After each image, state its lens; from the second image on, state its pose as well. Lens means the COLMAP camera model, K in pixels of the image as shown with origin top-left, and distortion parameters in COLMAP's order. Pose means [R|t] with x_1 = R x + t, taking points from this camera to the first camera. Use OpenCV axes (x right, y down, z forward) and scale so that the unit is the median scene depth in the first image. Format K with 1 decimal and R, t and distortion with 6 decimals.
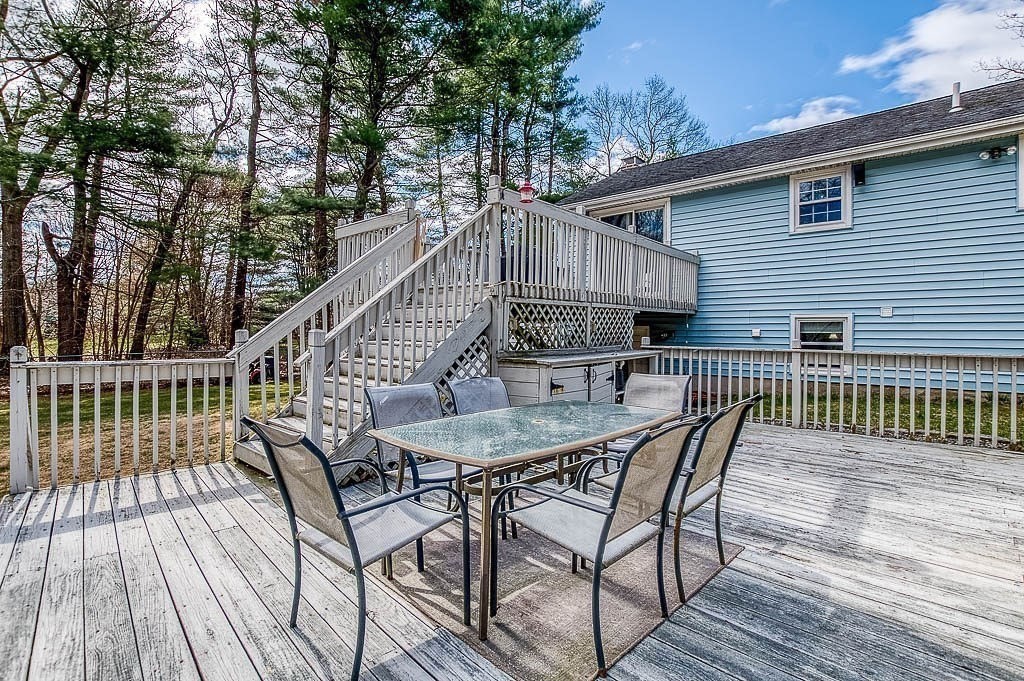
lens RADIAL K [[457.2, 0, 510.3], [0, 457.2, 336.1], [0, 0, 1]] dist [-0.000626, -0.000021]
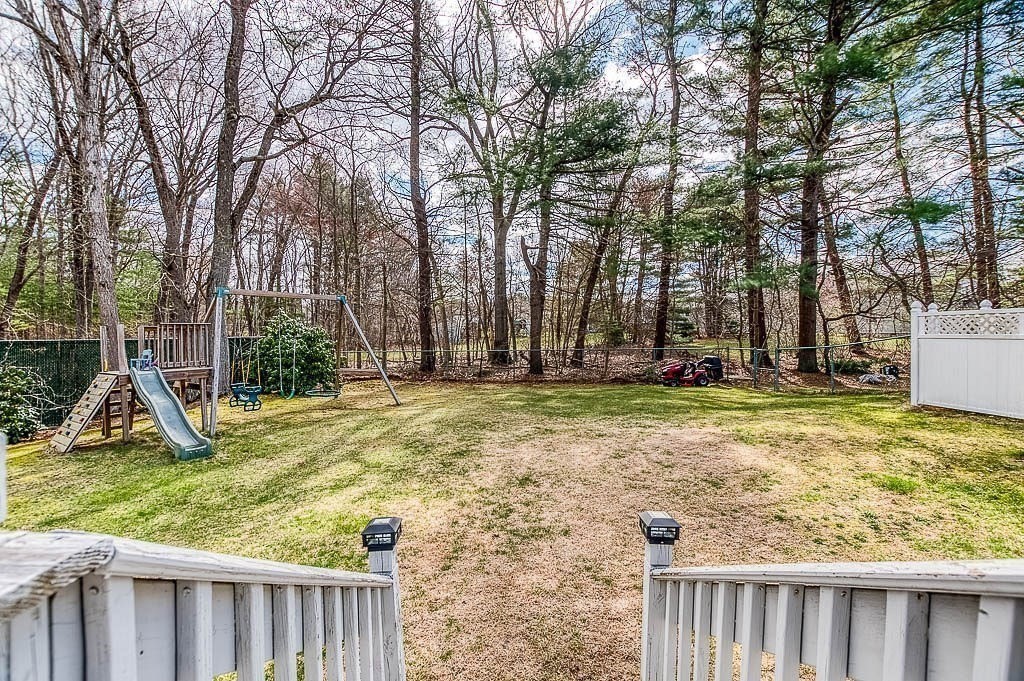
lens RADIAL K [[457.2, 0, 510.3], [0, 457.2, 336.1], [0, 0, 1]] dist [-0.000626, -0.000021]
pose [[0.687617, 0.014749, -0.725923, -0.114876], [-0.014558, 0.999873, 0.006525, -0.009733], [0.725927, 0.006081, 0.687745, 0.109932]]
